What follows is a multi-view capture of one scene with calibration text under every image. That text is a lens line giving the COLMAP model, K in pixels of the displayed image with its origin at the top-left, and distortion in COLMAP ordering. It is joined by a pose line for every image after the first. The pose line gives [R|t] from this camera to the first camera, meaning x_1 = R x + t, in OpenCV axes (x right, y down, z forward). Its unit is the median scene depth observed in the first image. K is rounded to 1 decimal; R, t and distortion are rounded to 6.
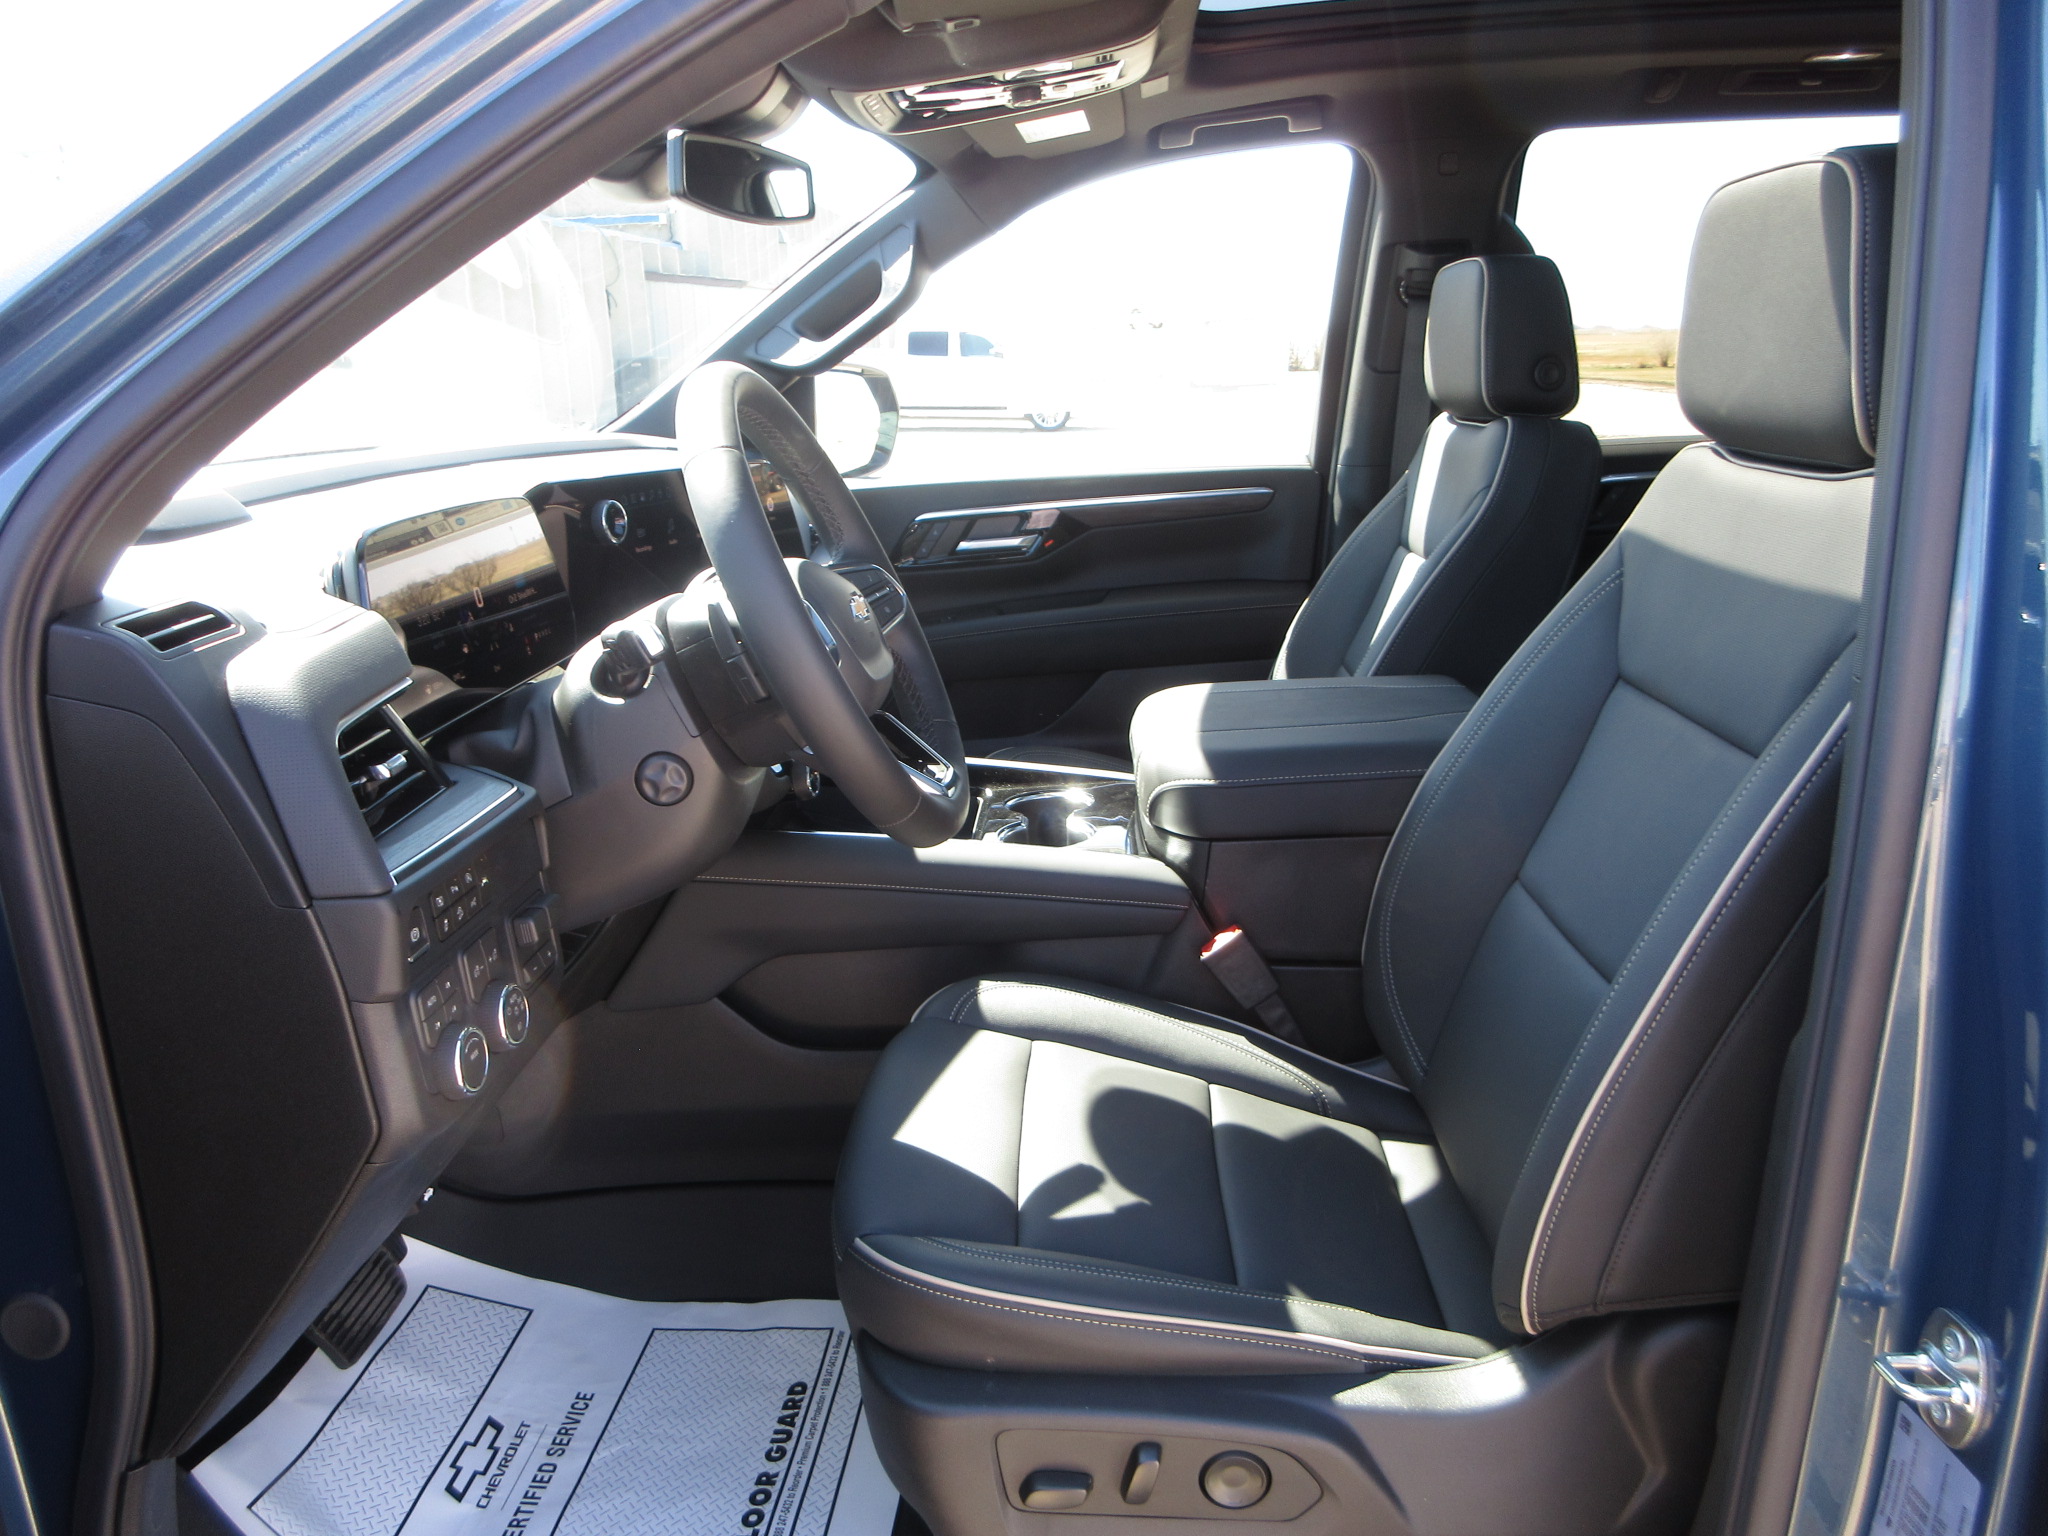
lens RADIAL K [[1535.3, 0, 1040.0], [0, 1535.3, 765.1], [0, 0, 1]] dist [-0.007924, 0.003539]
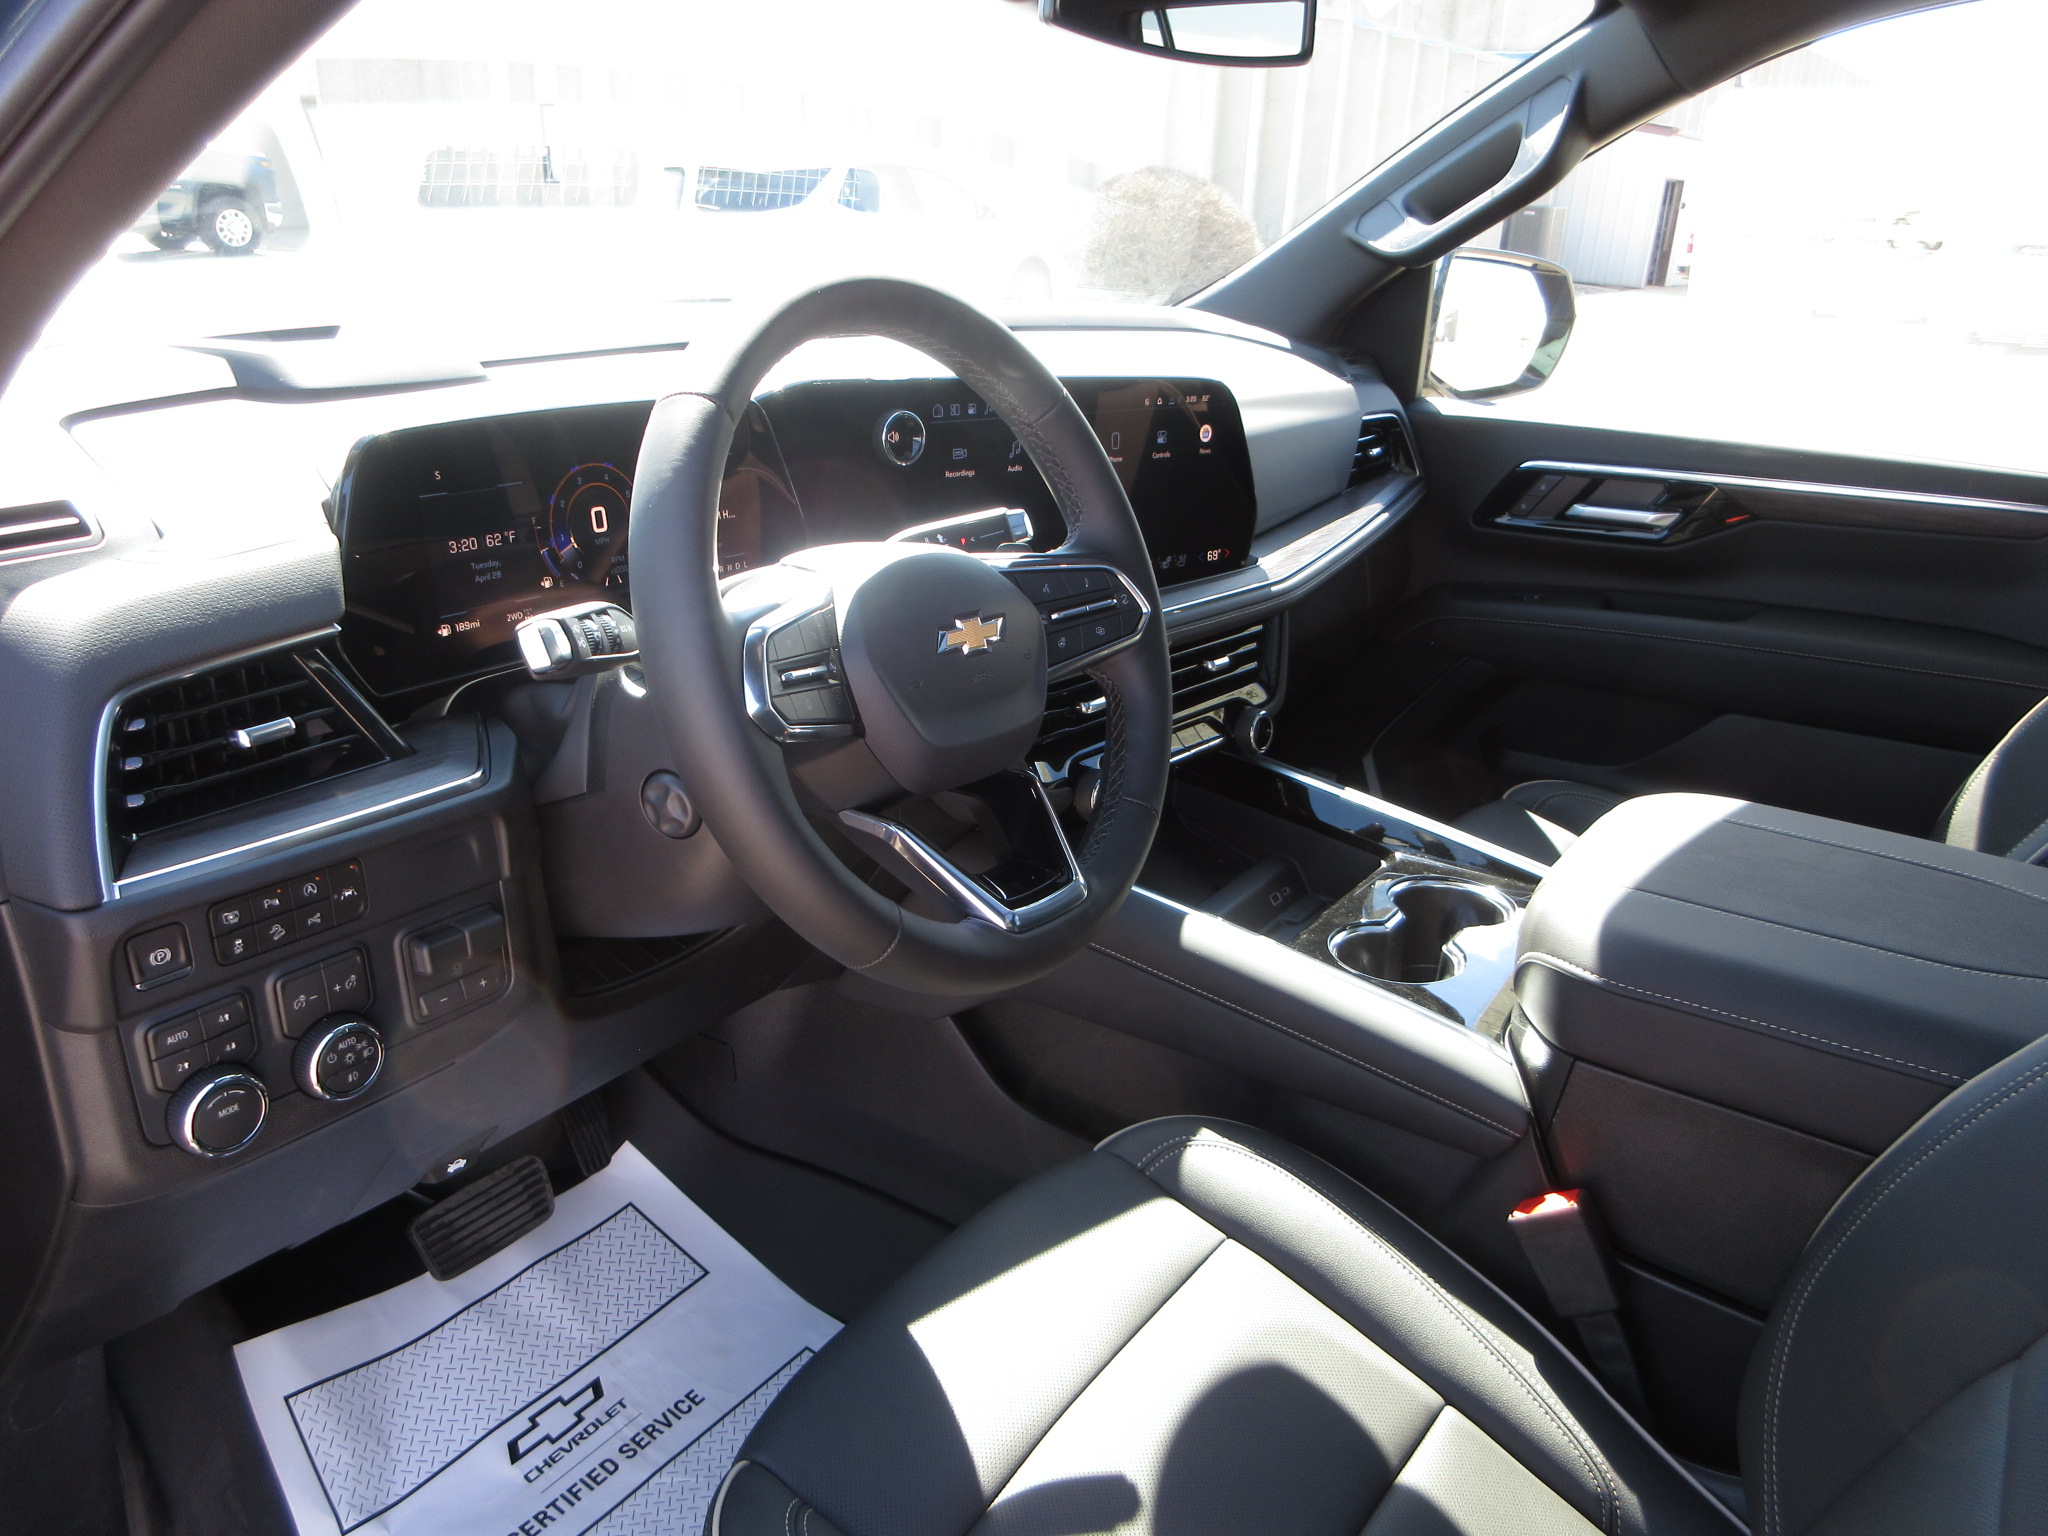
lens RADIAL K [[1535.3, 0, 1008.3], [0, 1535.3, 768.4], [0, 0, 1]] dist [-0.007924, 0.003539]
pose [[0.836168, 0.262190, -0.481746, 0.197467], [-0.215663, 0.964762, 0.150744, -0.121838], [0.504294, -0.022152, 0.863248, 0.317760]]
